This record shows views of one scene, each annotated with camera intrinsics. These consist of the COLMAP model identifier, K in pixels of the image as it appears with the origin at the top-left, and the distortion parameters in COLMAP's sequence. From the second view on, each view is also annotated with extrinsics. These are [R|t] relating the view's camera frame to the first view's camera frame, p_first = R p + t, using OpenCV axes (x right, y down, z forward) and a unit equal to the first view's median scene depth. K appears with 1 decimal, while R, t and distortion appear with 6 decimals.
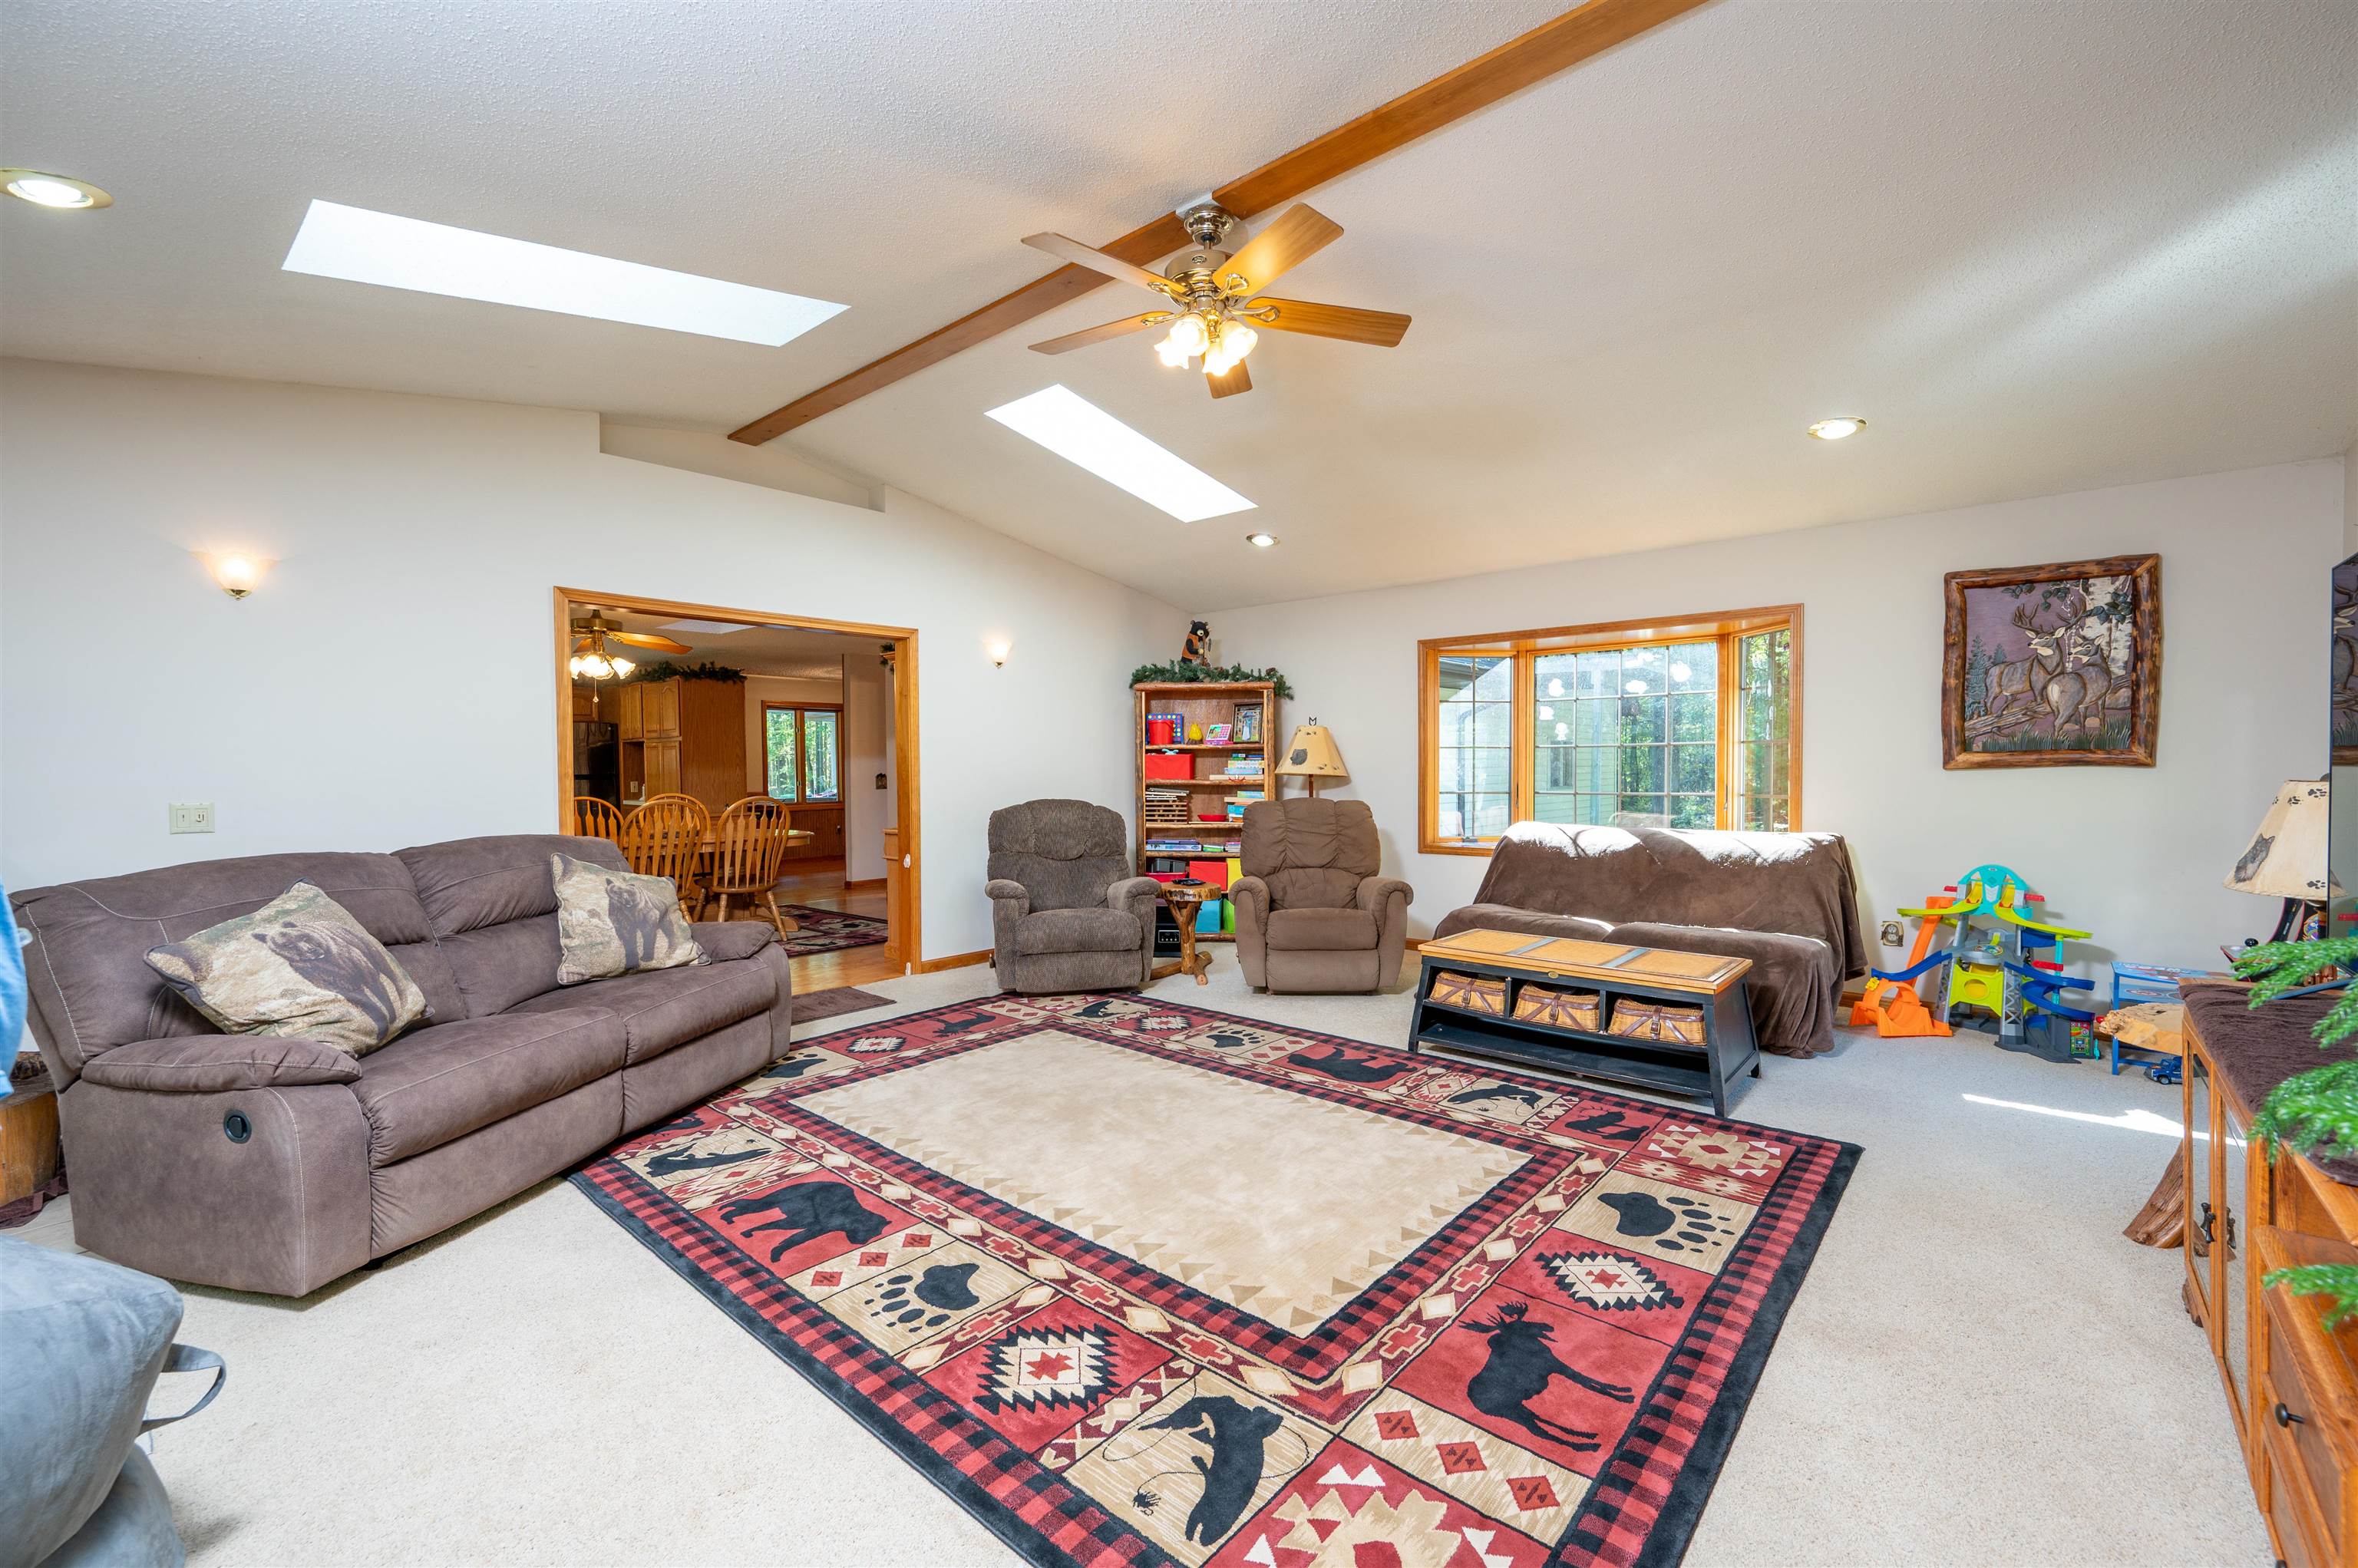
lens RADIAL K [[979.0, 0, 1179.0], [0, 979.0, 784.0], [0, 0, 1]] dist [-0.000738, 0.000054]
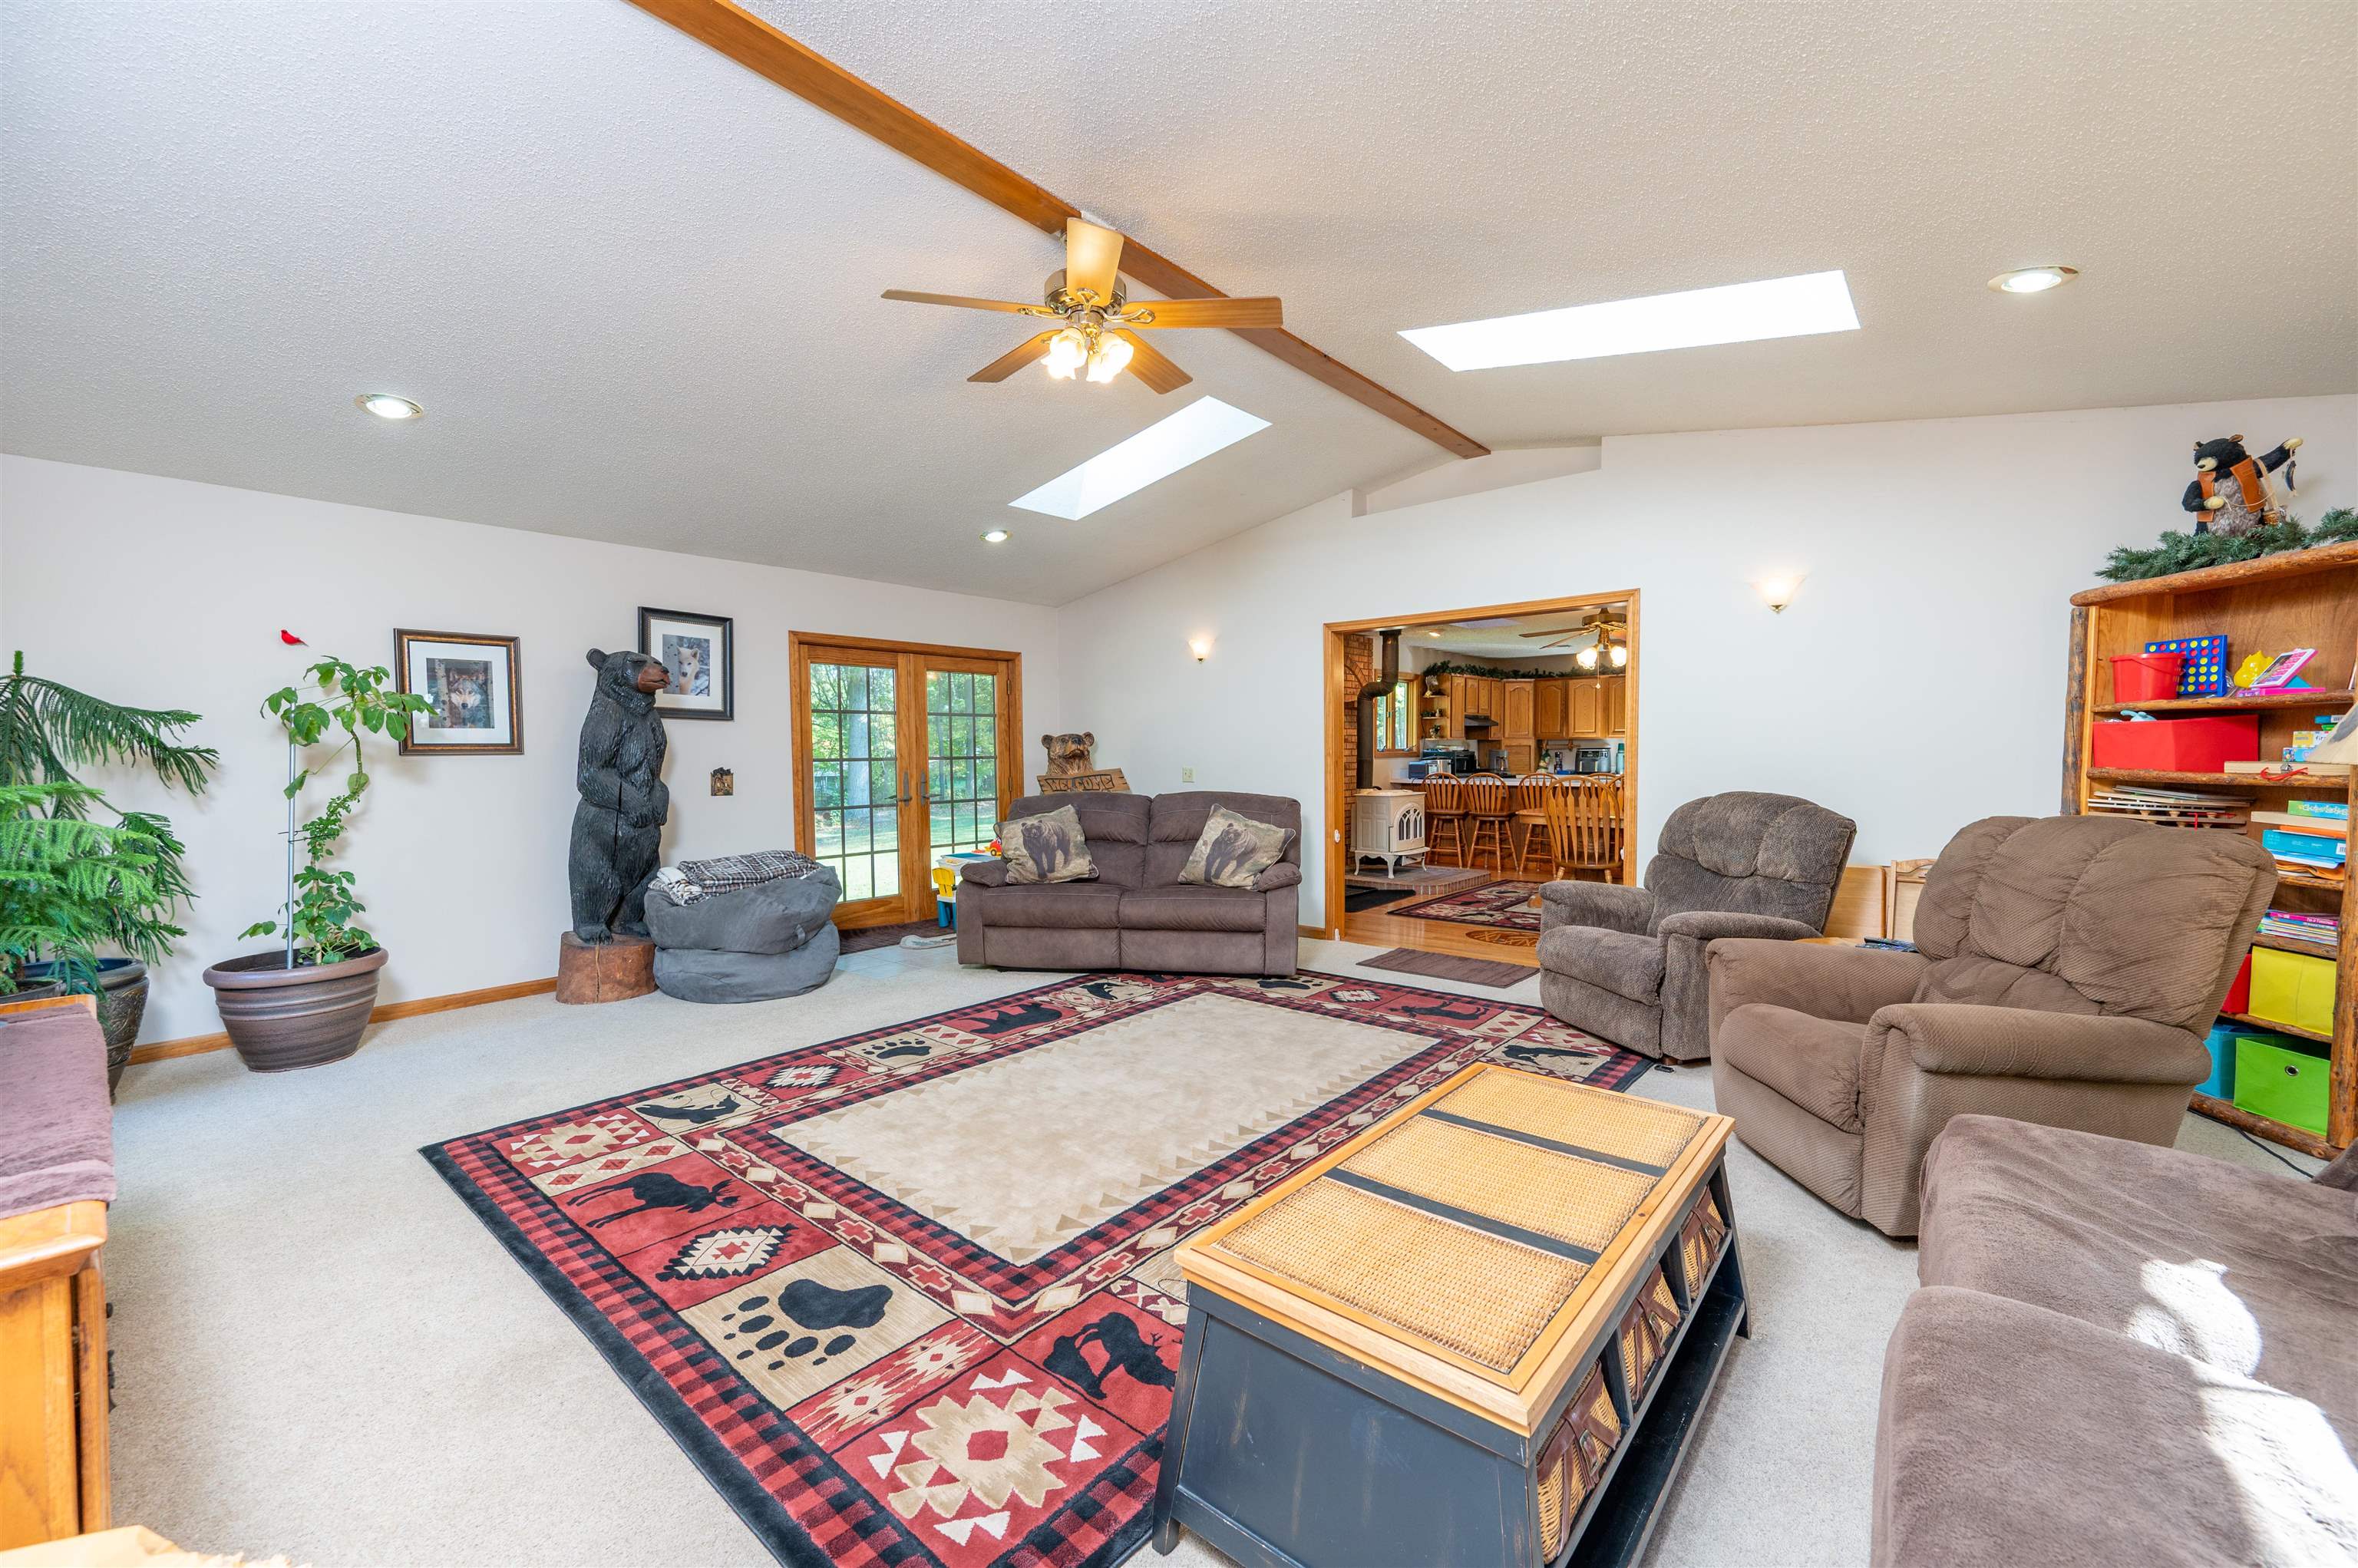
lens RADIAL K [[942.2, 0, 1179.0], [0, 942.2, 784.0], [0, 0, 1]] dist [-0.001647, -0.000270]
pose [[0.007845, 0.040791, -0.999137, 1.229559], [-0.008537, 0.999134, 0.040724, -0.032443], [0.999933, 0.008210, 0.008187, 1.265571]]
